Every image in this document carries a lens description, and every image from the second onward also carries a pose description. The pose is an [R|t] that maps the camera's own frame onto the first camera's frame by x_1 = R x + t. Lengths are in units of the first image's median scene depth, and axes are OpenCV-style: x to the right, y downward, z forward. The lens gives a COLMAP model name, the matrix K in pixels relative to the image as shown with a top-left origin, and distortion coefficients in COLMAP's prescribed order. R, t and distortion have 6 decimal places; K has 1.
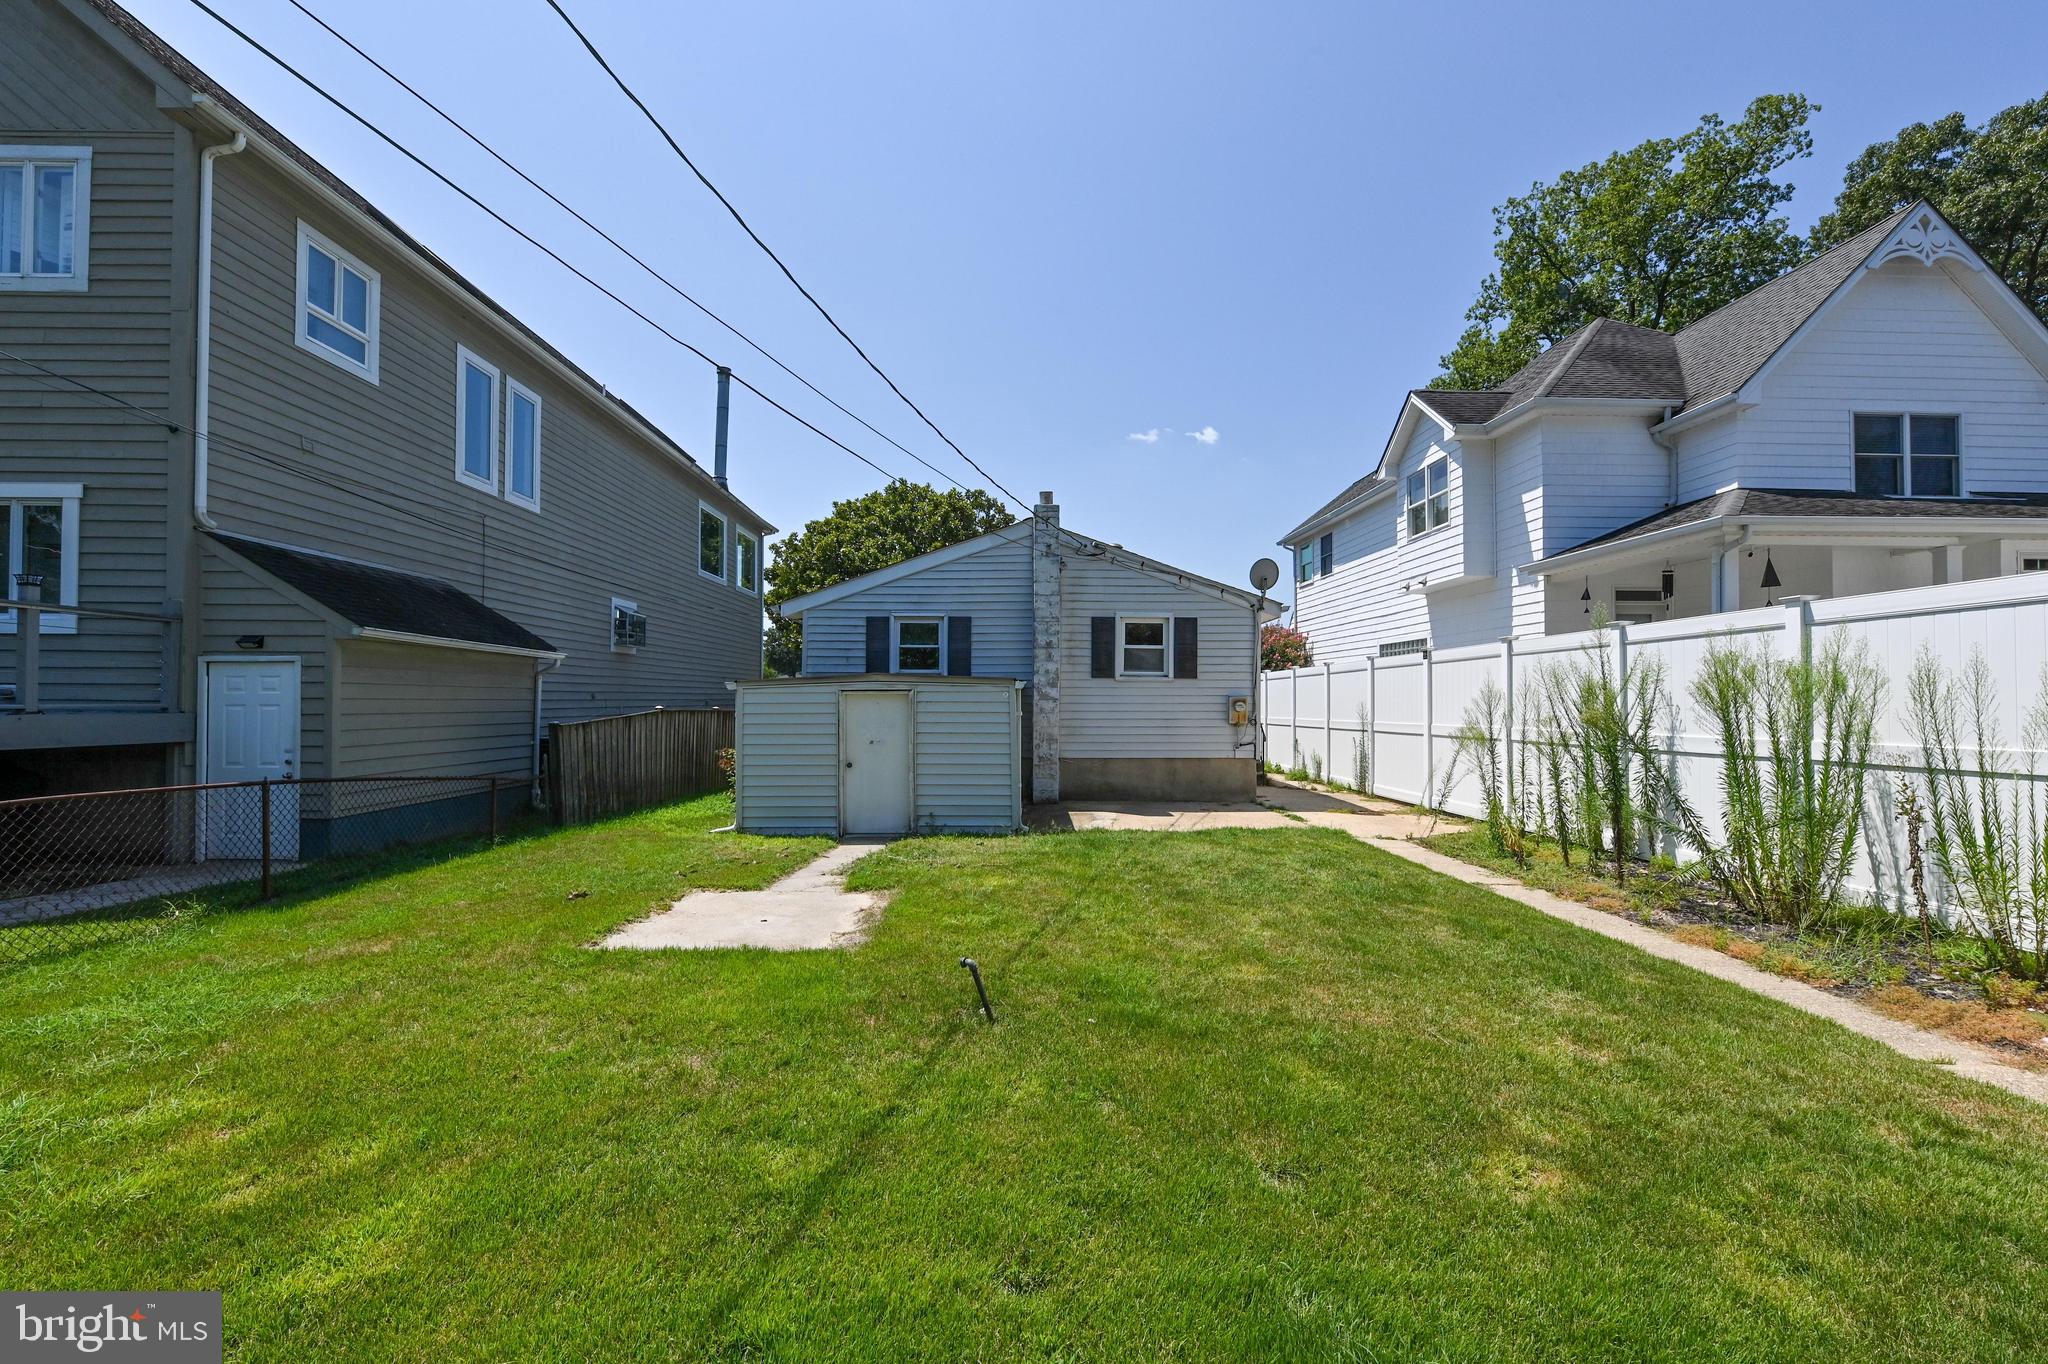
lens RADIAL K [[815.6, 0, 1024.7], [0, 815.6, 685.9], [0, 0, 1]] dist [-0.002553, 0.000382]
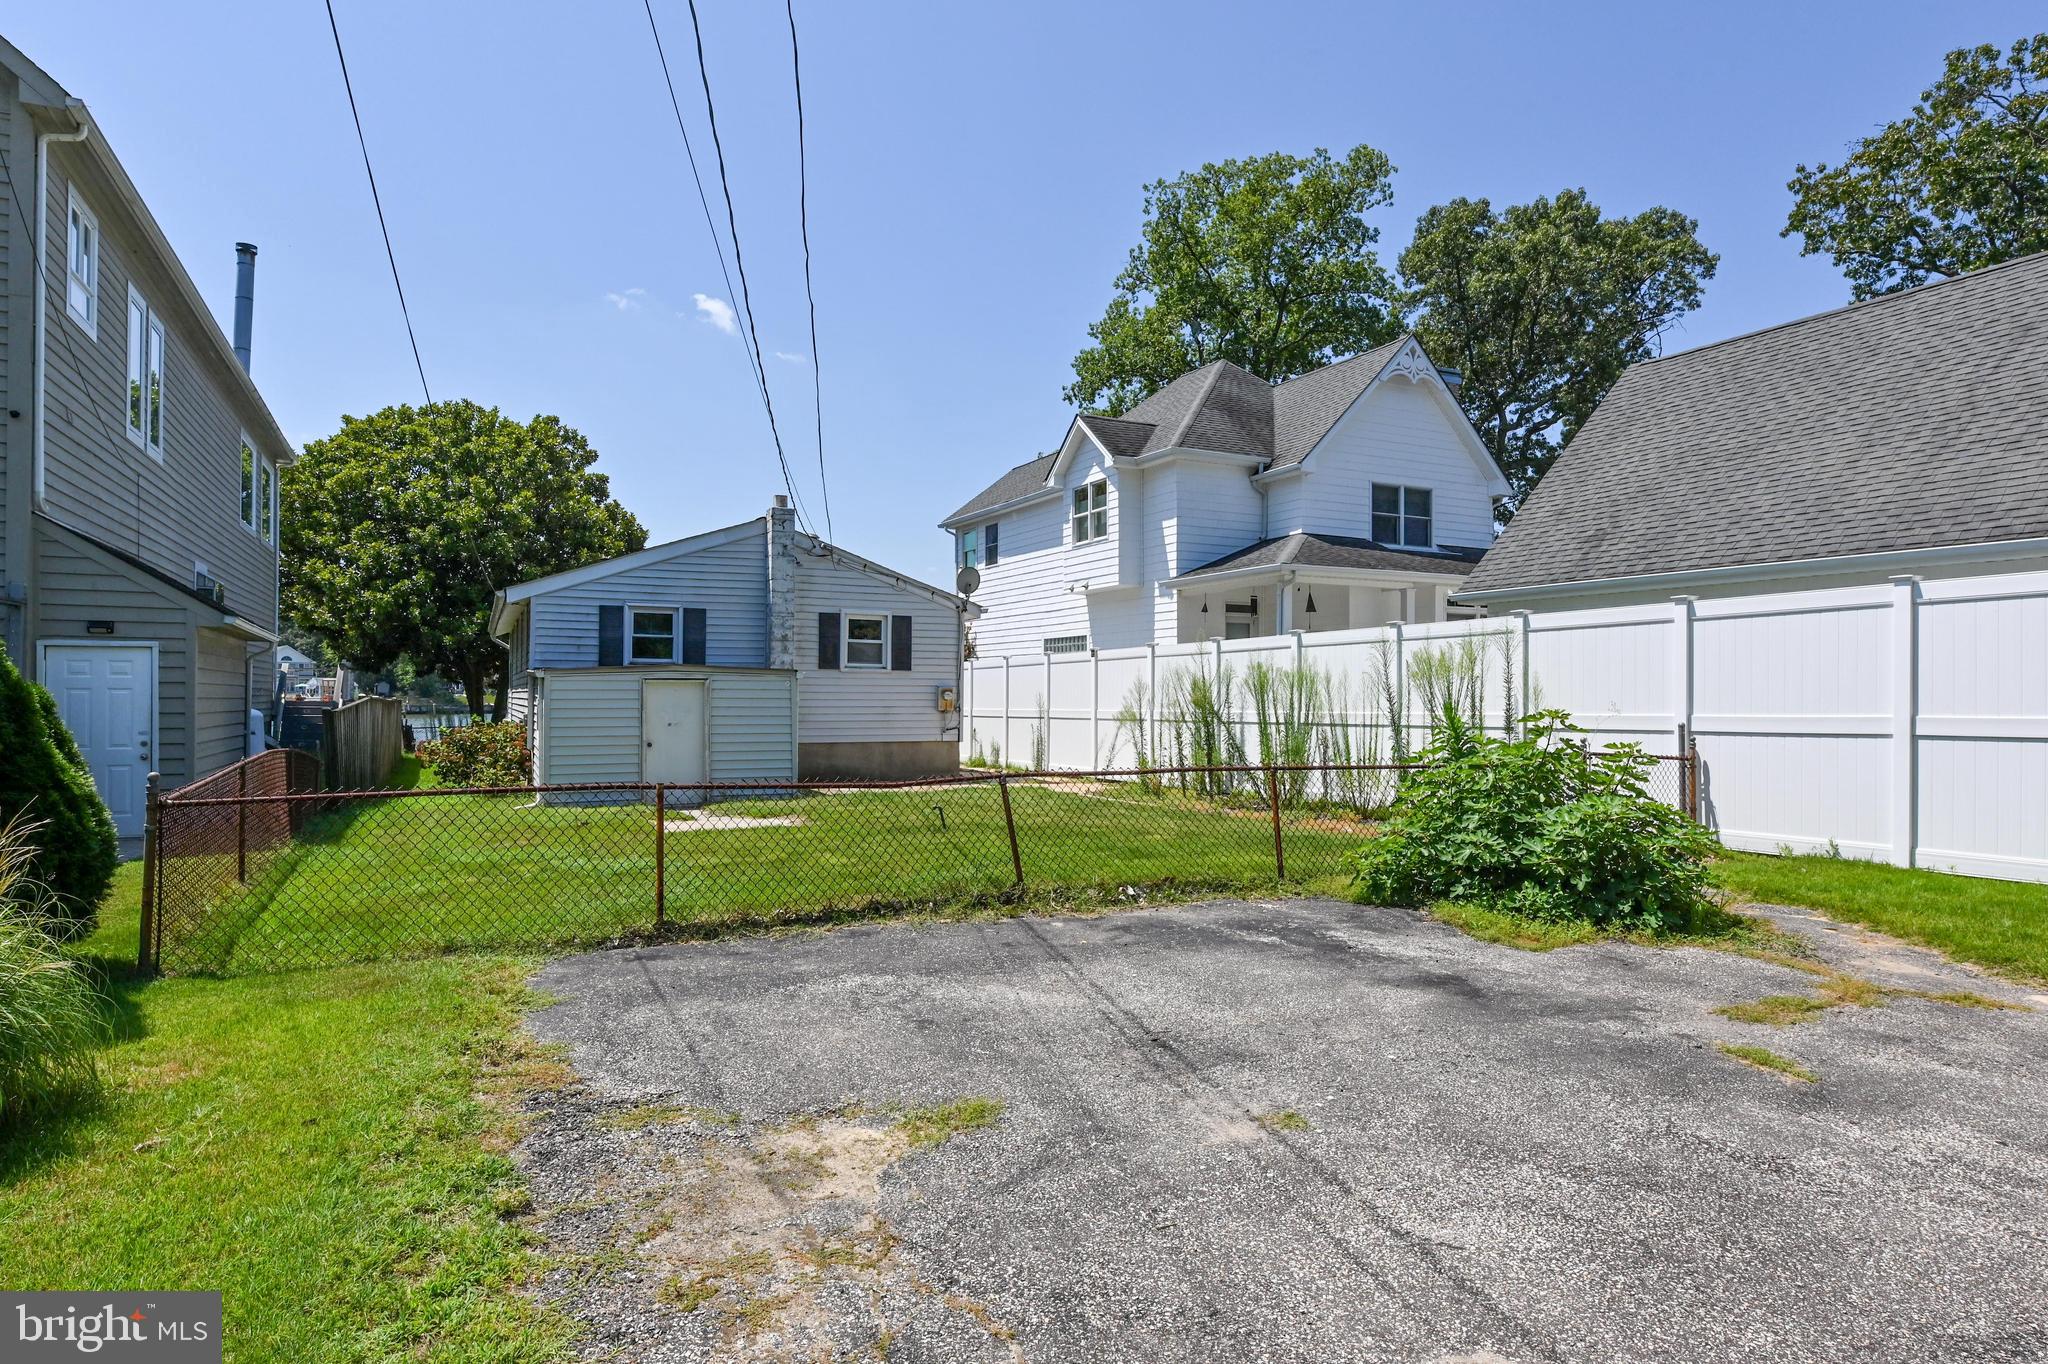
lens RADIAL K [[1179.2, 0, 1017.6], [0, 1179.2, 676.1], [0, 0, 1]] dist [0.067402, 0.000125]
pose [[0.910531, 0.009544, 0.413331, -0.326526], [-0.010247, 0.999947, -0.000516, -0.002171], [-0.413314, -0.003766, 0.910581, -0.539815]]
